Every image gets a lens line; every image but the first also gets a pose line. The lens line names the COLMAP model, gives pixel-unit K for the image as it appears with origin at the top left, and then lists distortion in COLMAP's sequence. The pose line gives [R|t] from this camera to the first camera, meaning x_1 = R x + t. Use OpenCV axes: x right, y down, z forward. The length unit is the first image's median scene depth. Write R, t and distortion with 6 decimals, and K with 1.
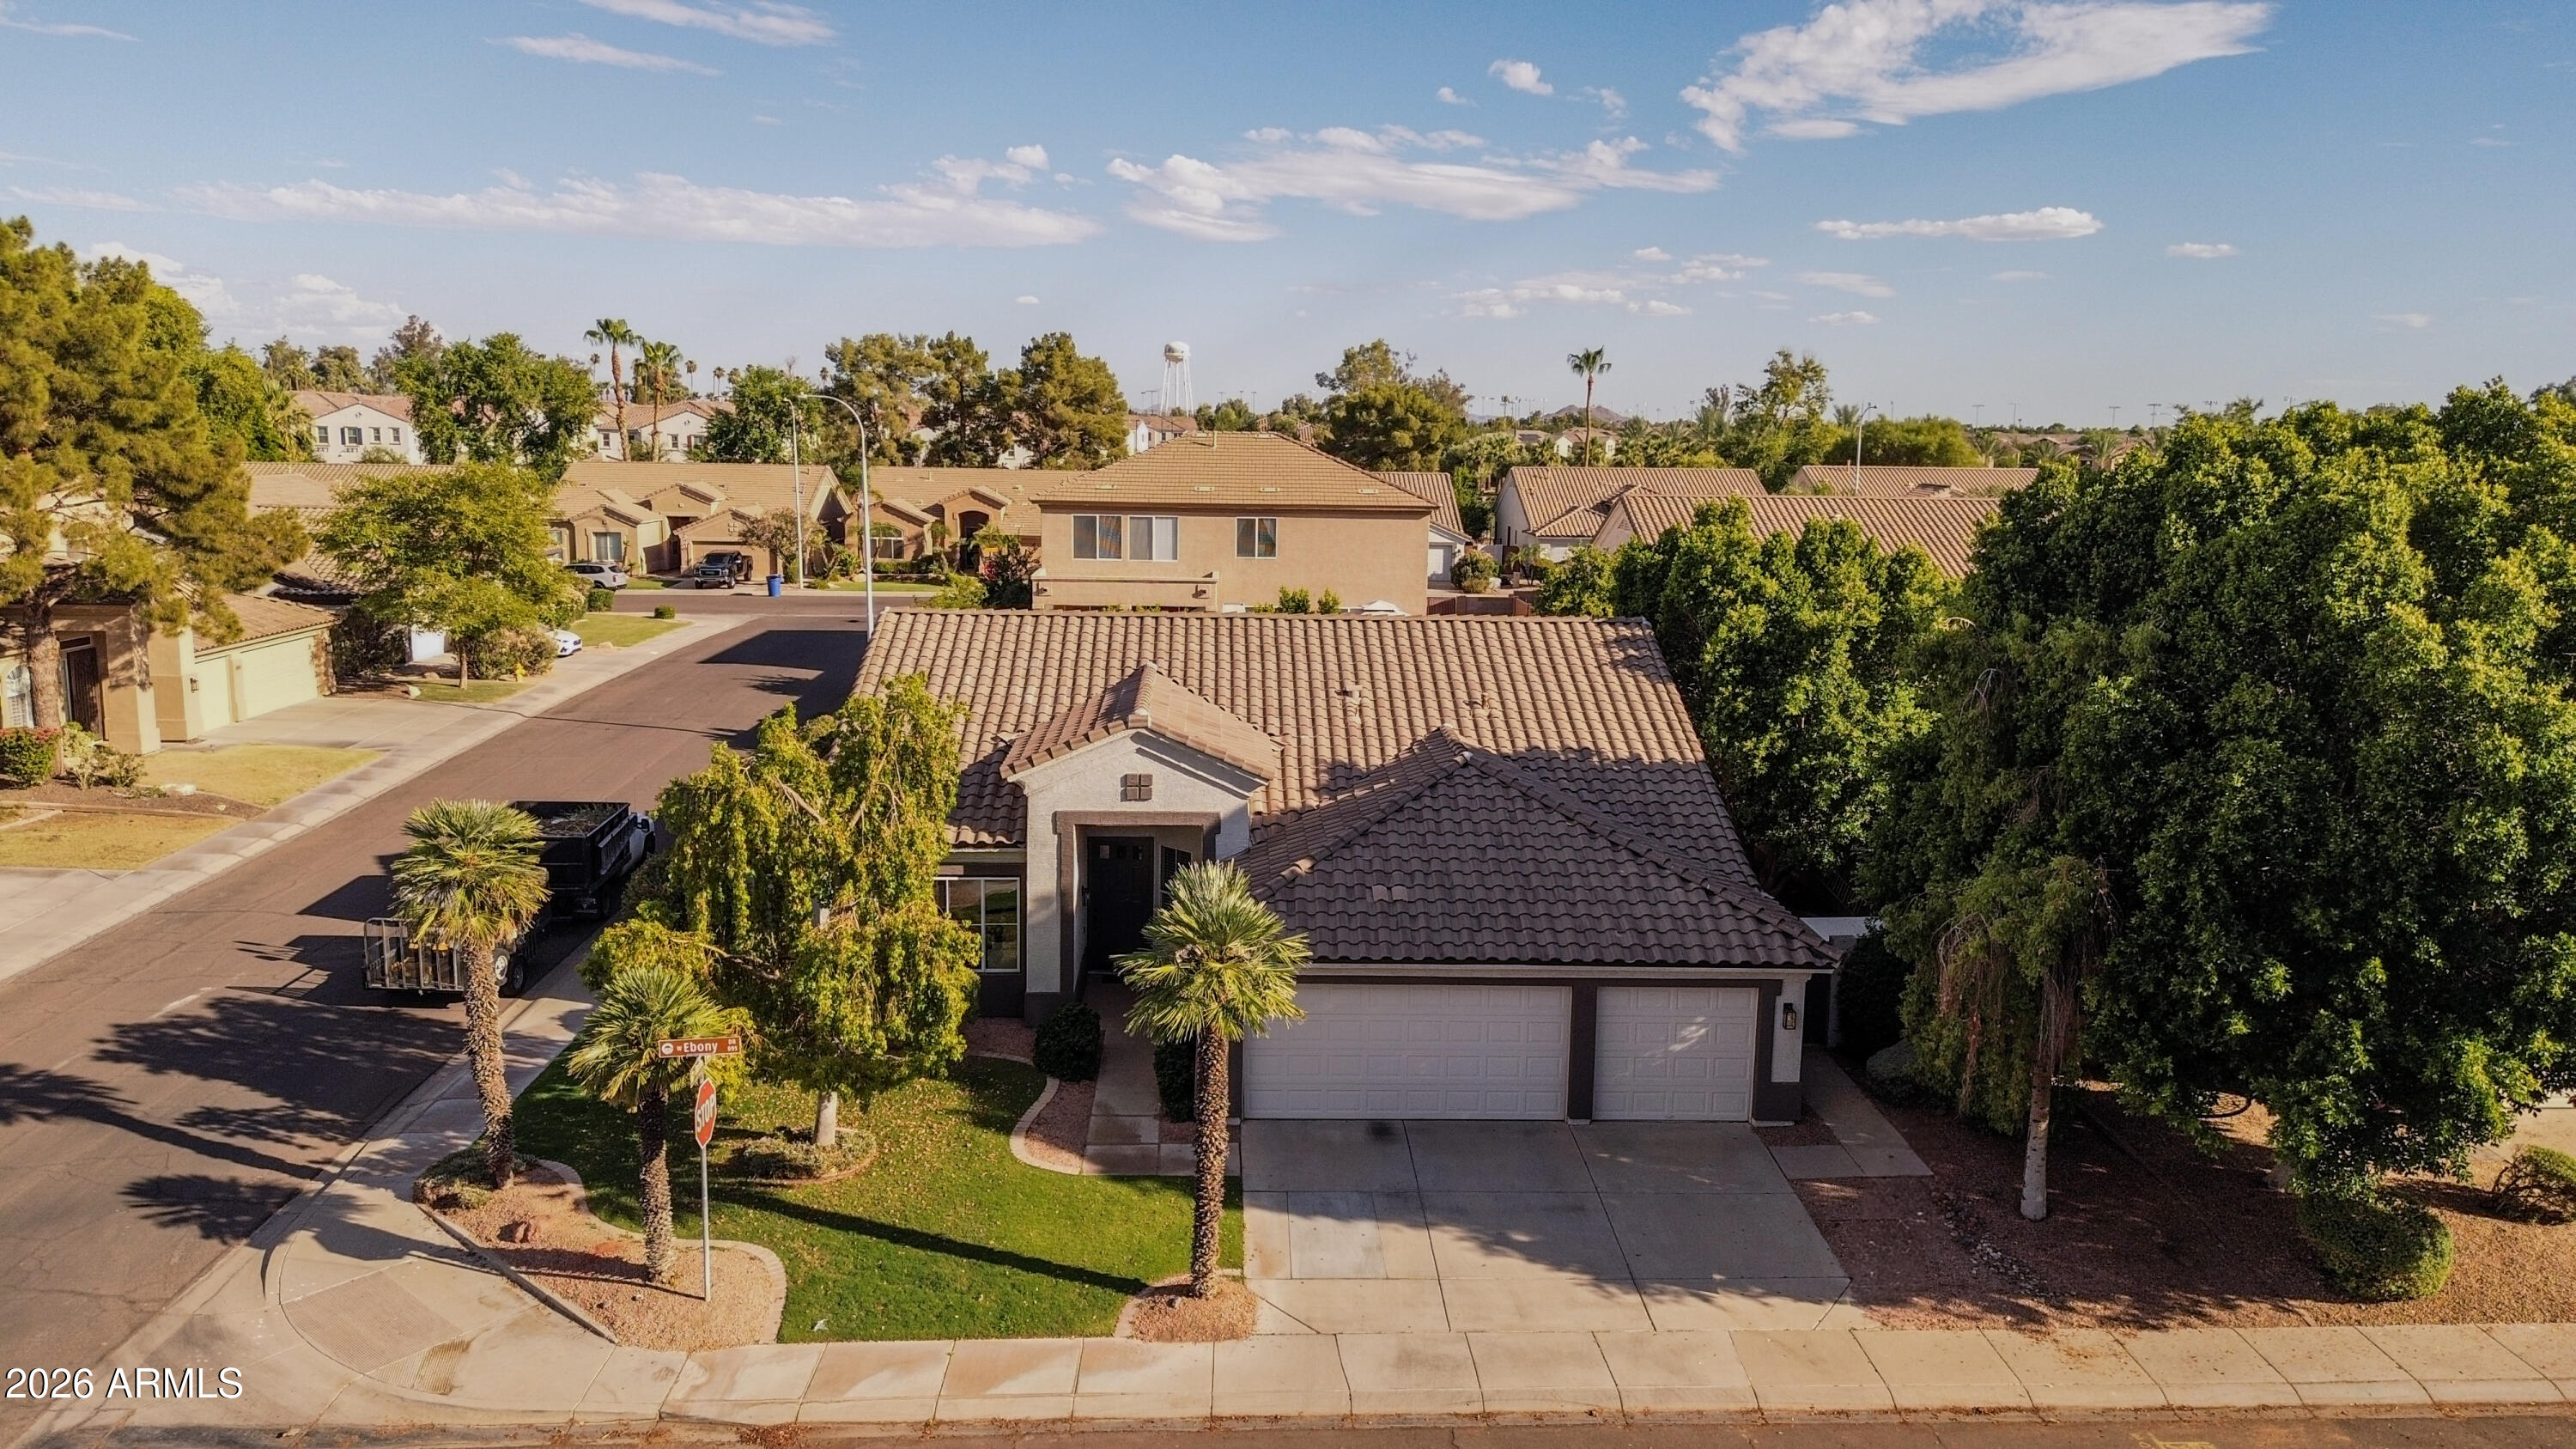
lens RADIAL K [[1813.5, 0, 1261.4], [0, 1813.5, 725.1], [0, 0, 1]] dist [0.068700, -0.062380]
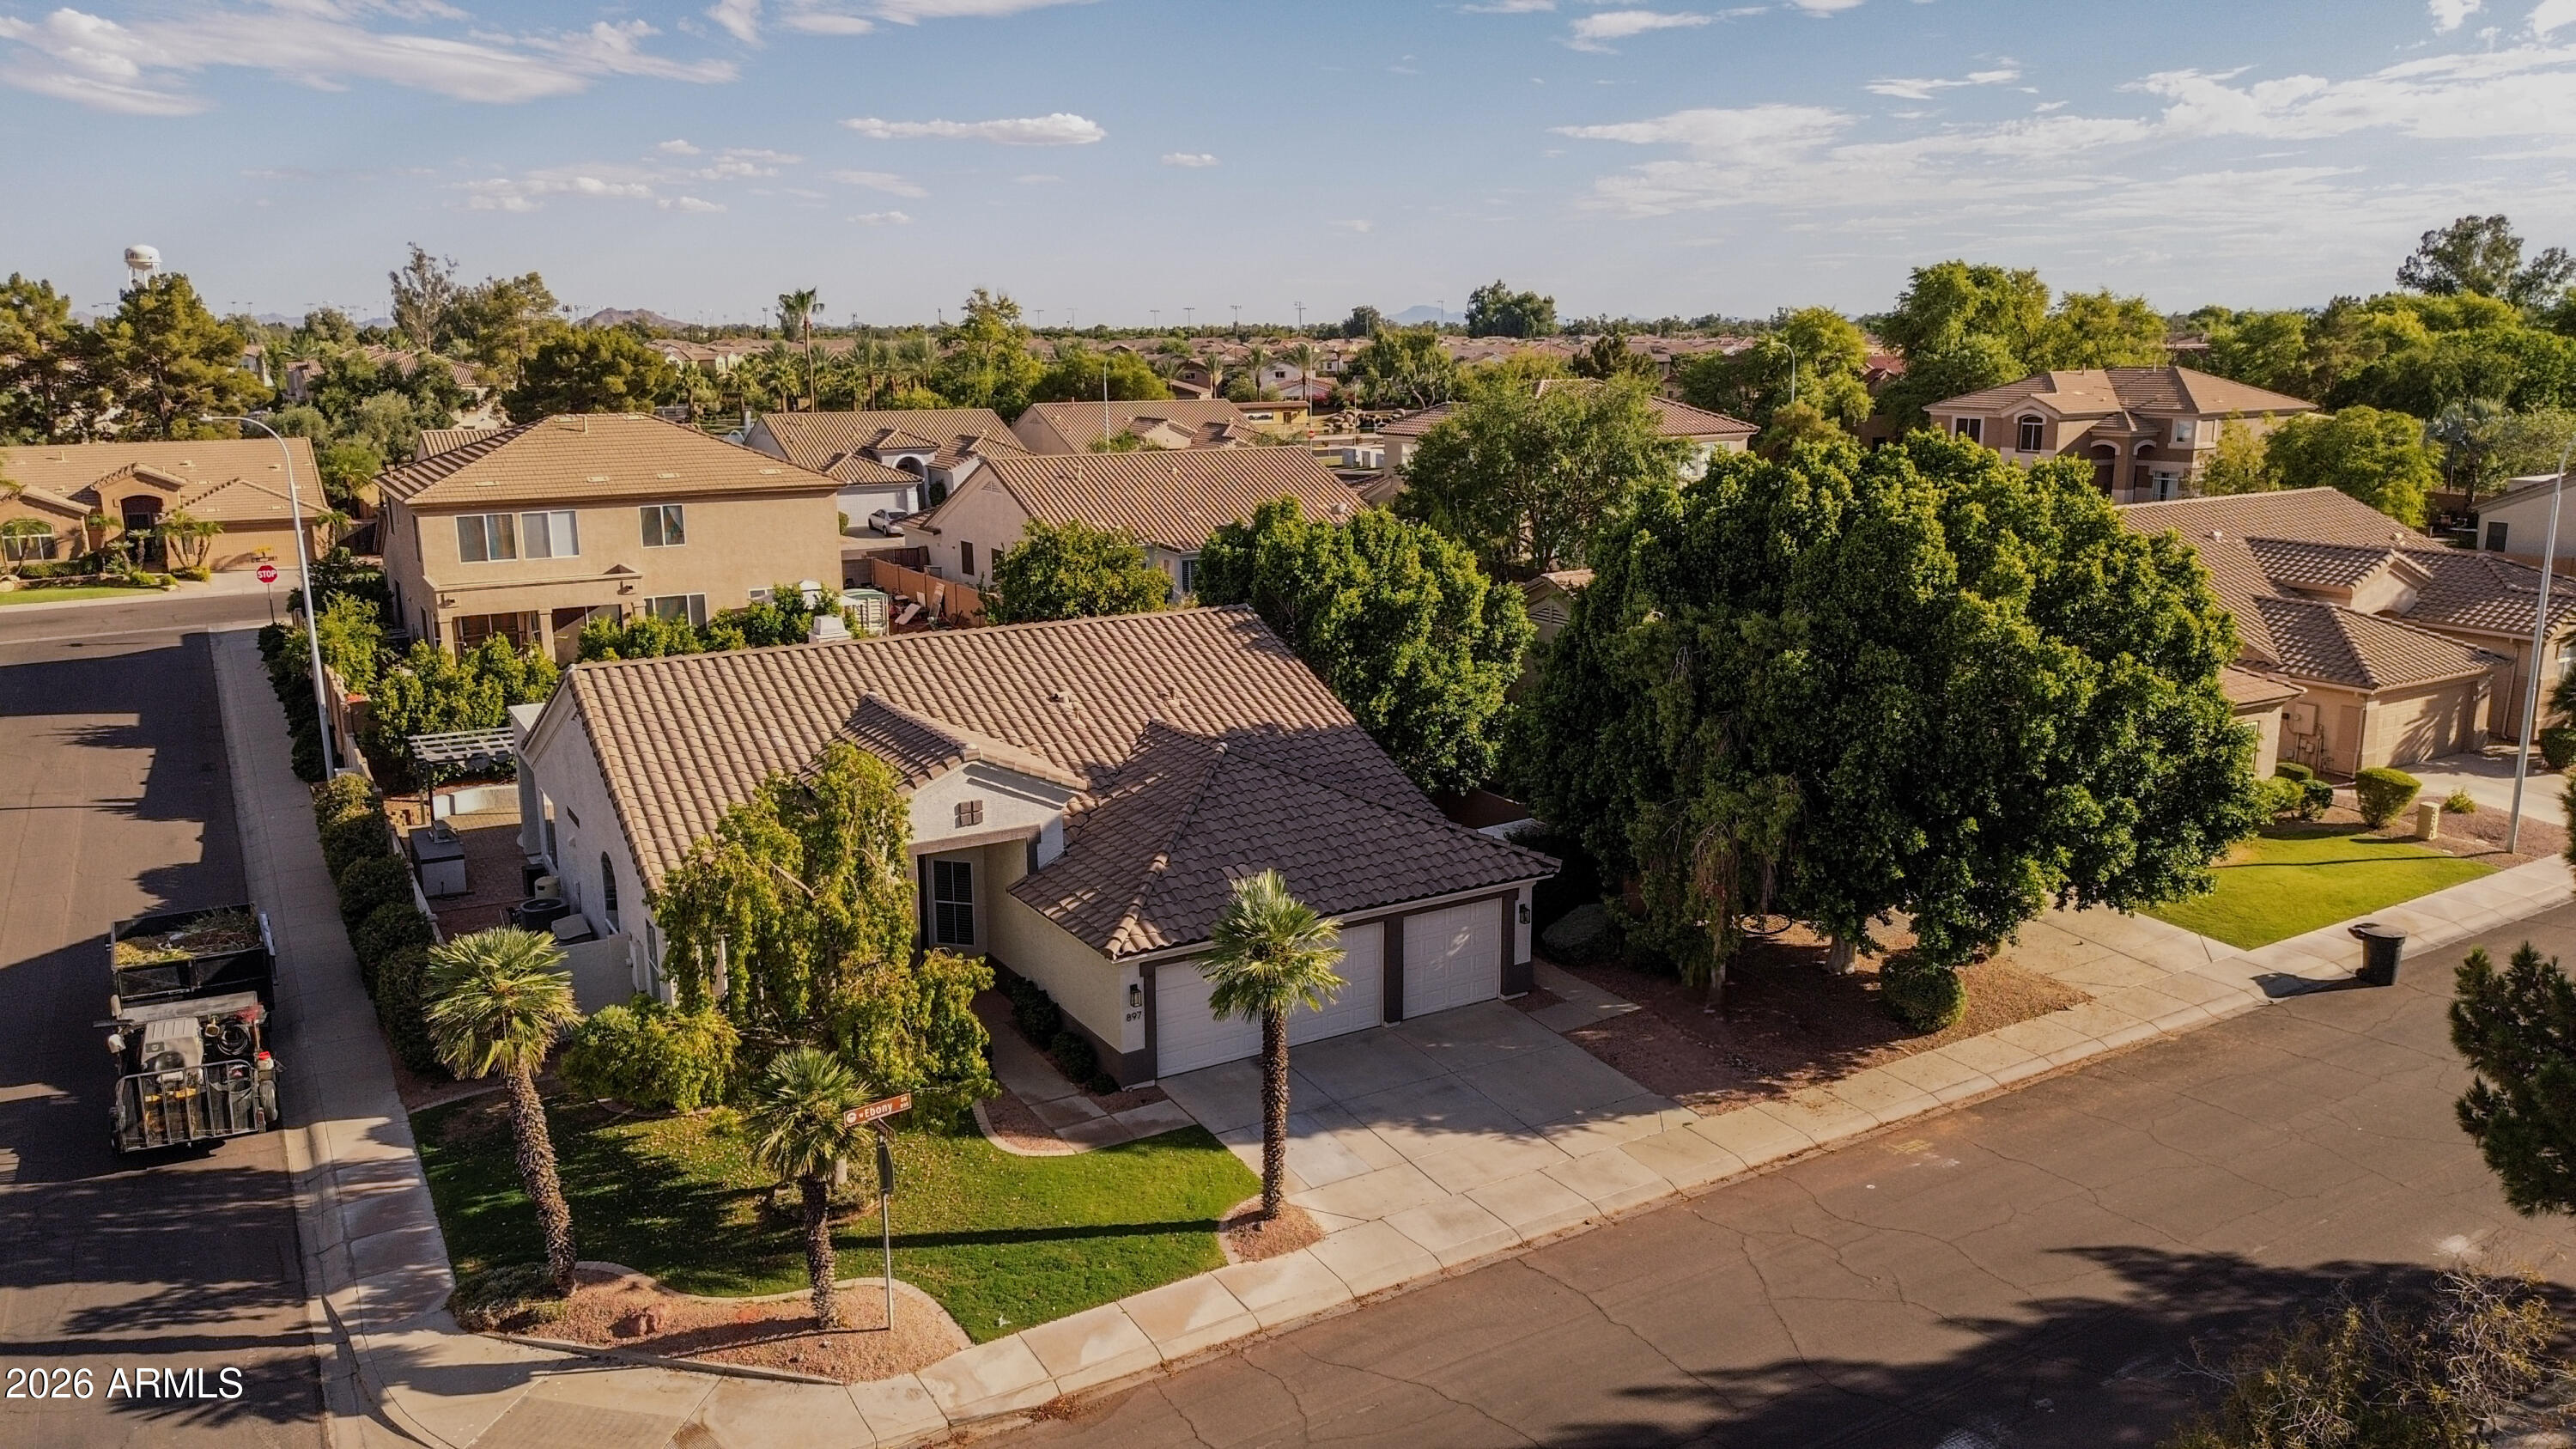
lens RADIAL K [[1813.5, 0, 1264.5], [0, 1813.5, 728.6], [0, 0, 1]] dist [0.068700, -0.062380]
pose [[0.881606, -0.125036, 0.455123, -0.455726], [0.101609, 0.991941, 0.075692, -0.092528], [-0.460919, -0.020486, 0.887206, -0.079084]]
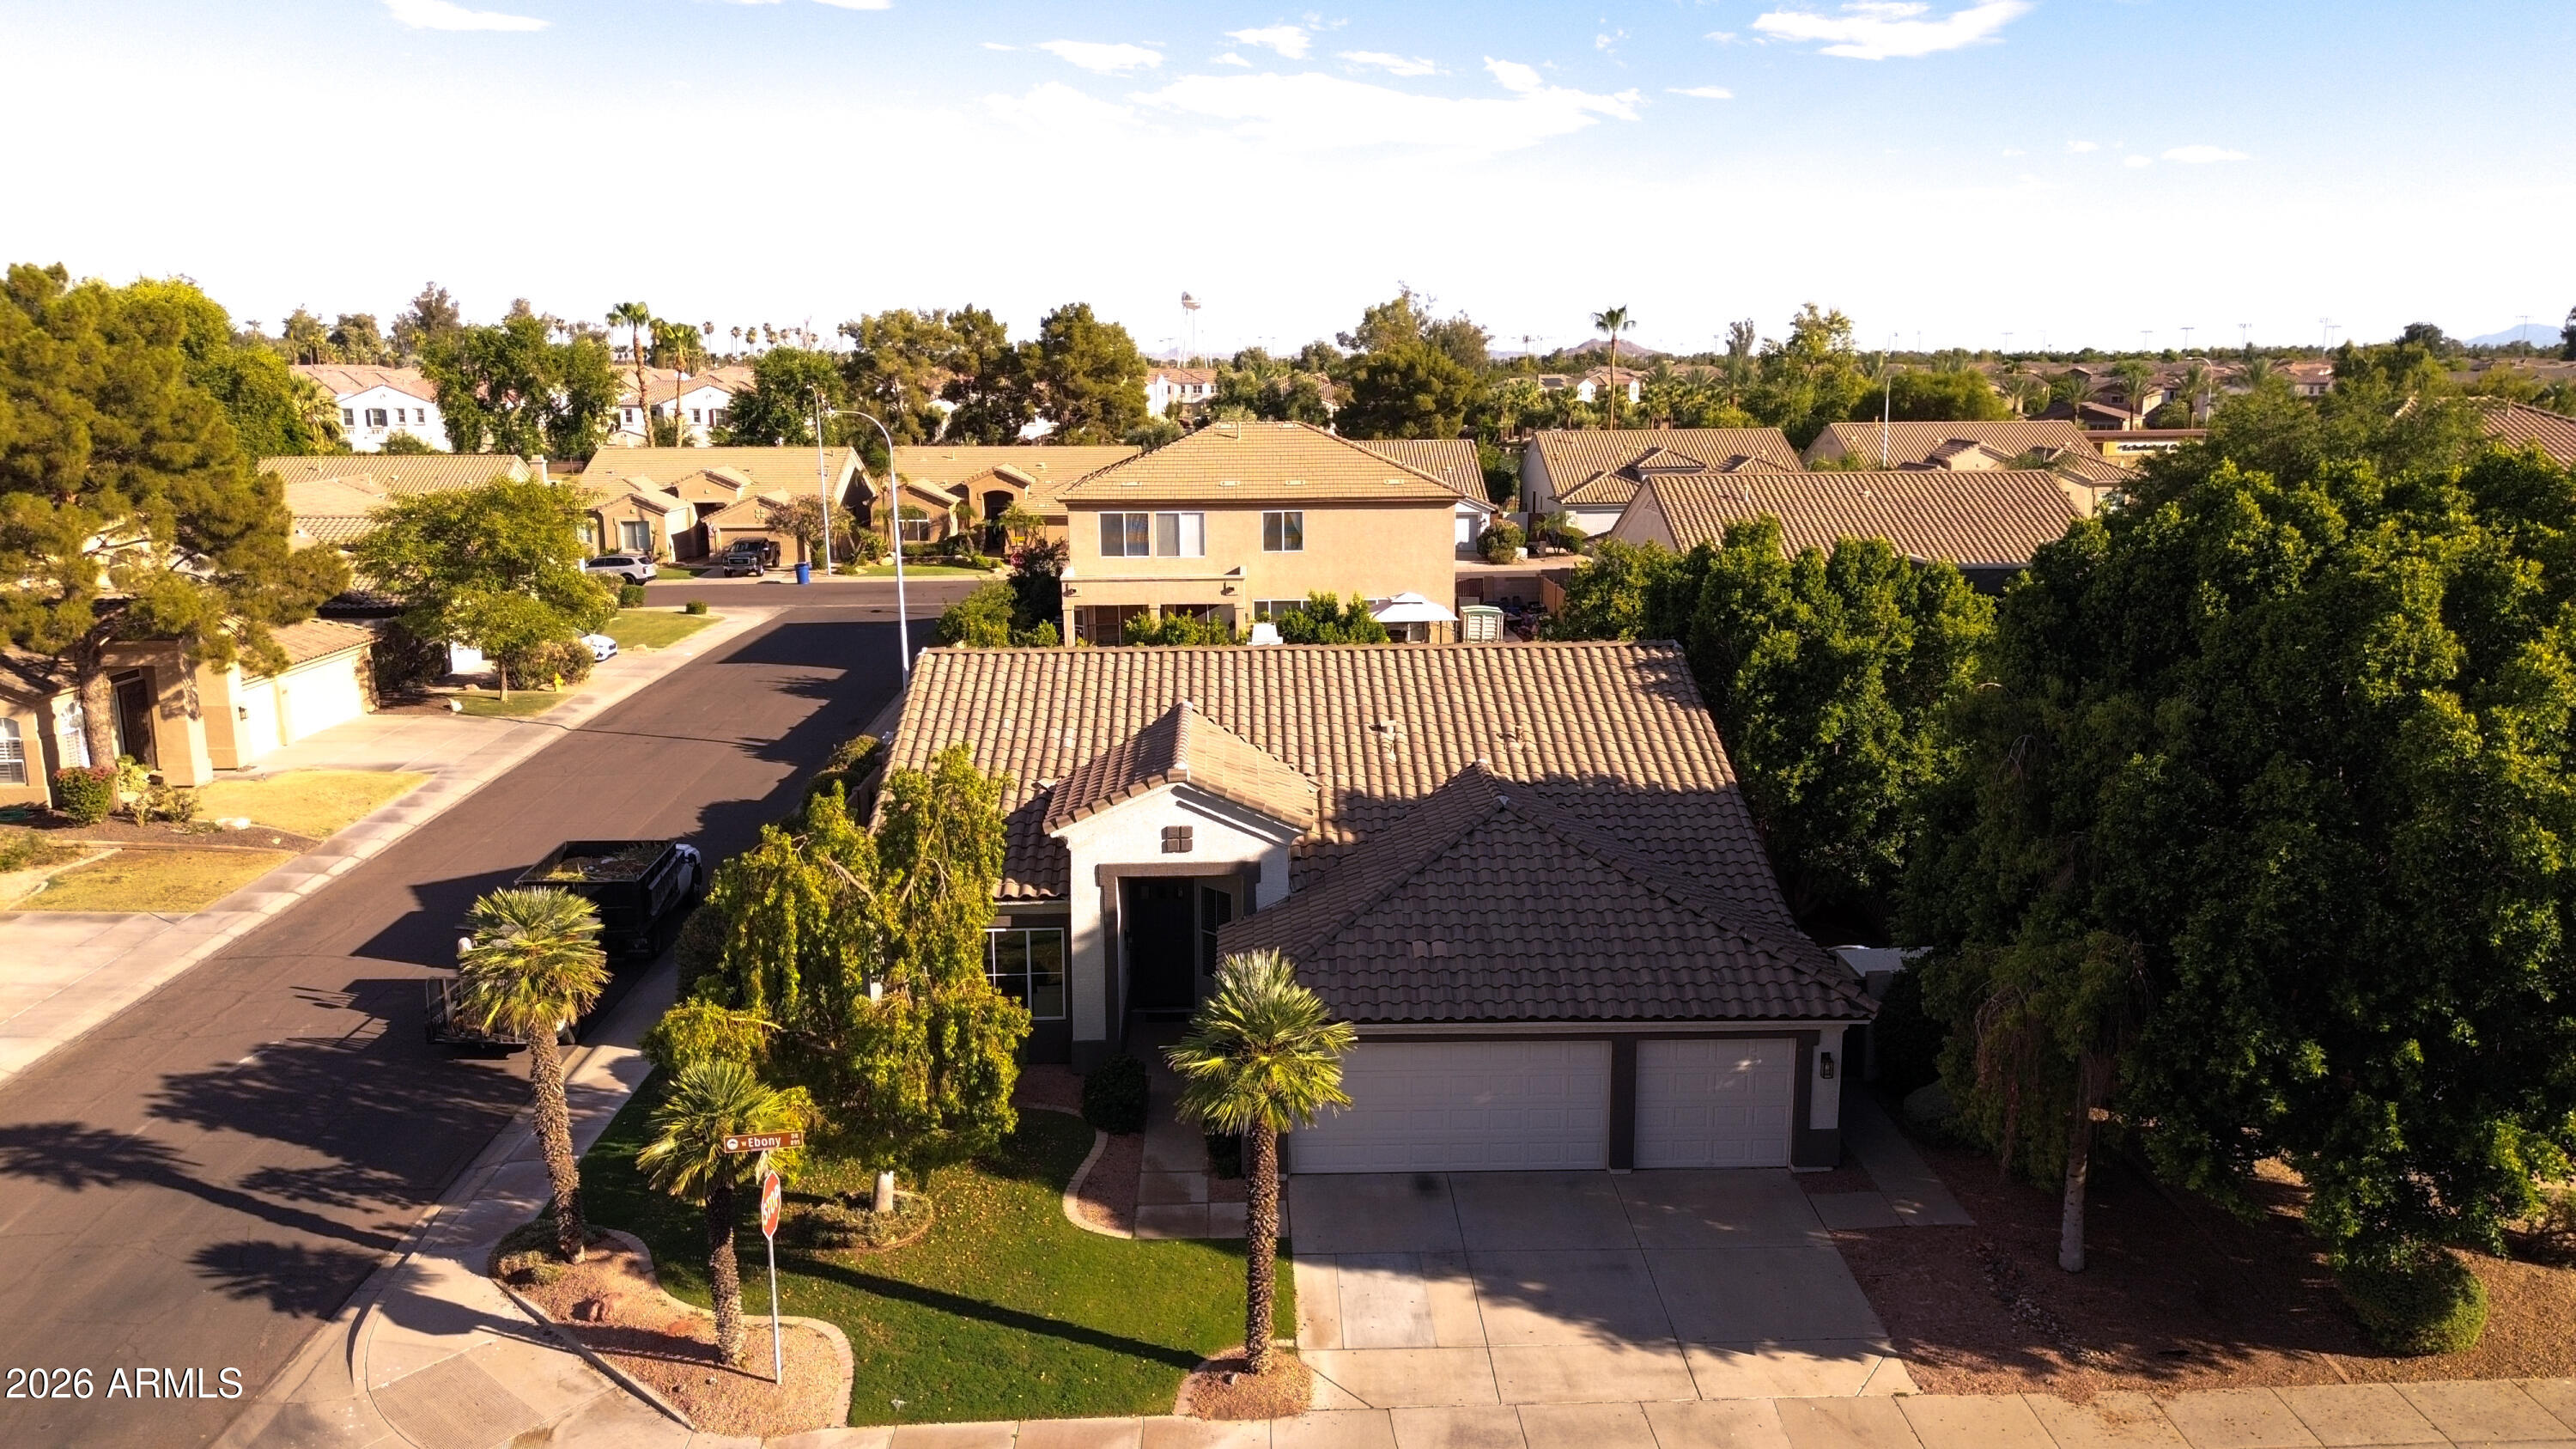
lens RADIAL K [[1813.5, 0, 1260.7], [0, 1813.5, 731.3], [0, 0, 1]] dist [0.068700, -0.062380]
pose [[0.999660, -0.021160, -0.015240, -0.005917], [0.021642, 0.999248, 0.032167, -0.064375], [0.014548, -0.032486, 0.999366, -0.012213]]
